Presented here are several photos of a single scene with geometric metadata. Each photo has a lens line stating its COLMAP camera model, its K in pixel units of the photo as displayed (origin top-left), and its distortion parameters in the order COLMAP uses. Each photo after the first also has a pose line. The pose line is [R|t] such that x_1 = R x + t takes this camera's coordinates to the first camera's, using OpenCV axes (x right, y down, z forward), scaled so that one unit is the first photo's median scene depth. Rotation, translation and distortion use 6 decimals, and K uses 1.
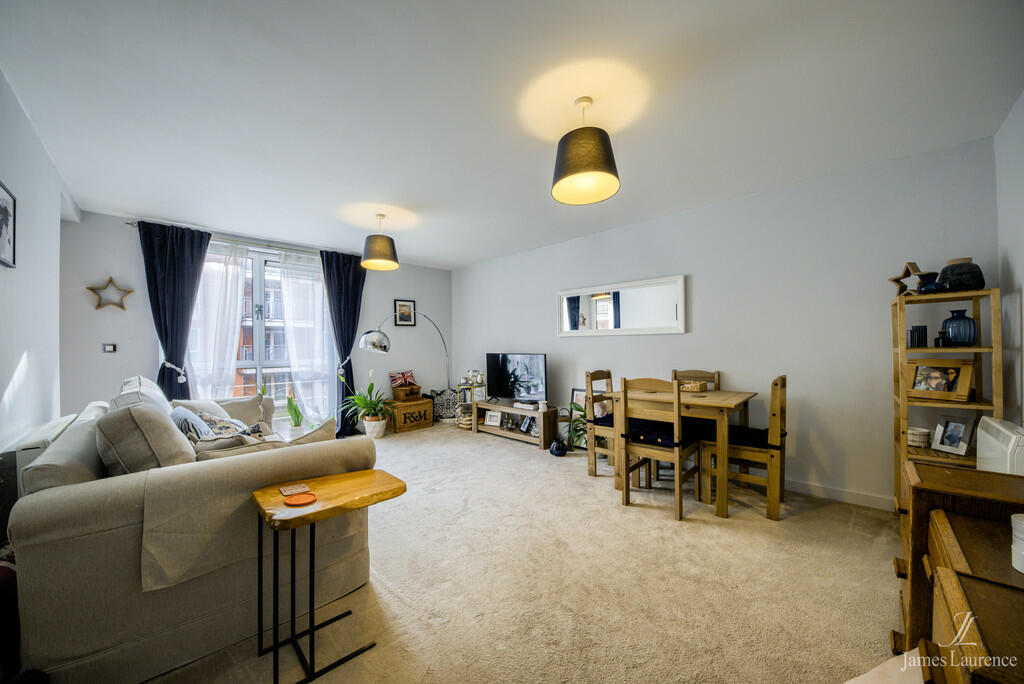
lens RADIAL K [[370.1, 0, 530.4], [0, 370.1, 346.5], [0, 0, 1]] dist [-0.025481, -0.000022]
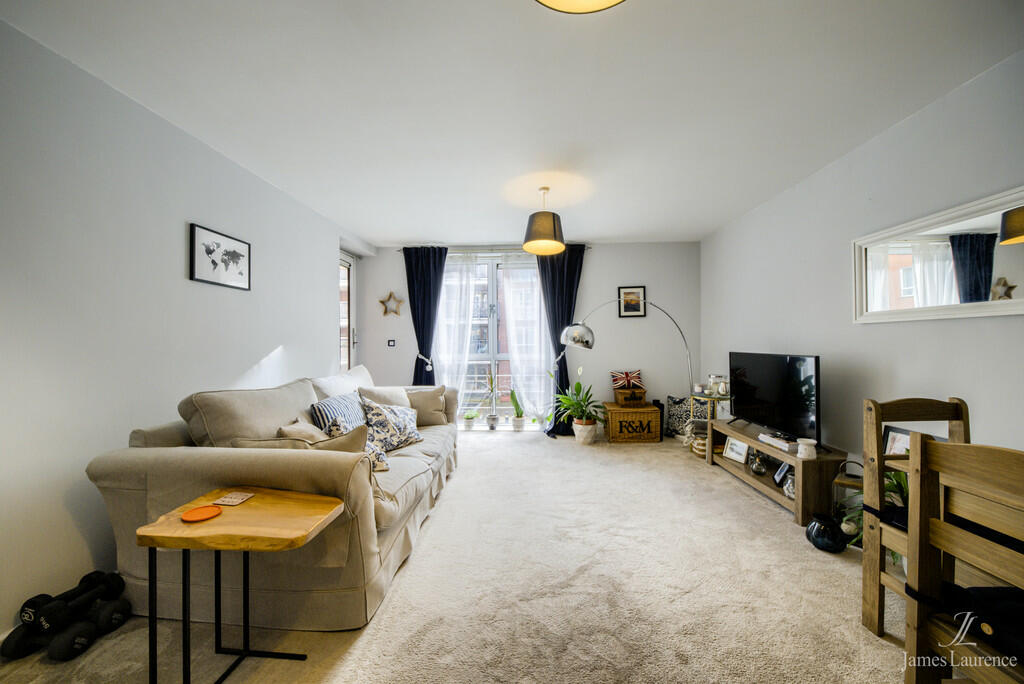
lens RADIAL K [[370.1, 0, 530.4], [0, 370.1, 346.5], [0, 0, 1]] dist [-0.025481, -0.000022]
pose [[0.647324, 0.011760, -0.762124, 0.209043], [0.002353, 0.999845, 0.017427, -0.005212], [0.762211, -0.013075, 0.647196, 0.375722]]
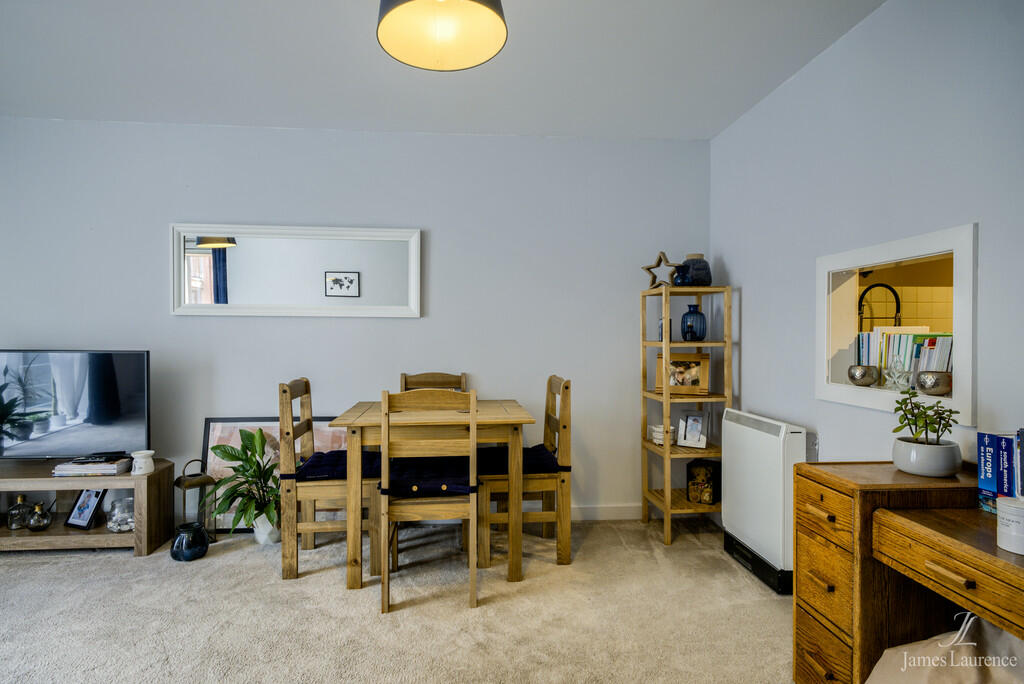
lens RADIAL K [[545.1, 0, 512.0], [0, 545.1, 342.0], [0, 0, 1]] dist [0.023719, -0.000388]
pose [[0.681156, 0.005682, 0.732116, -0.185575], [-0.009975, 0.999949, 0.001521, 0.004046], [-0.732071, -0.008339, 0.681178, 0.211685]]
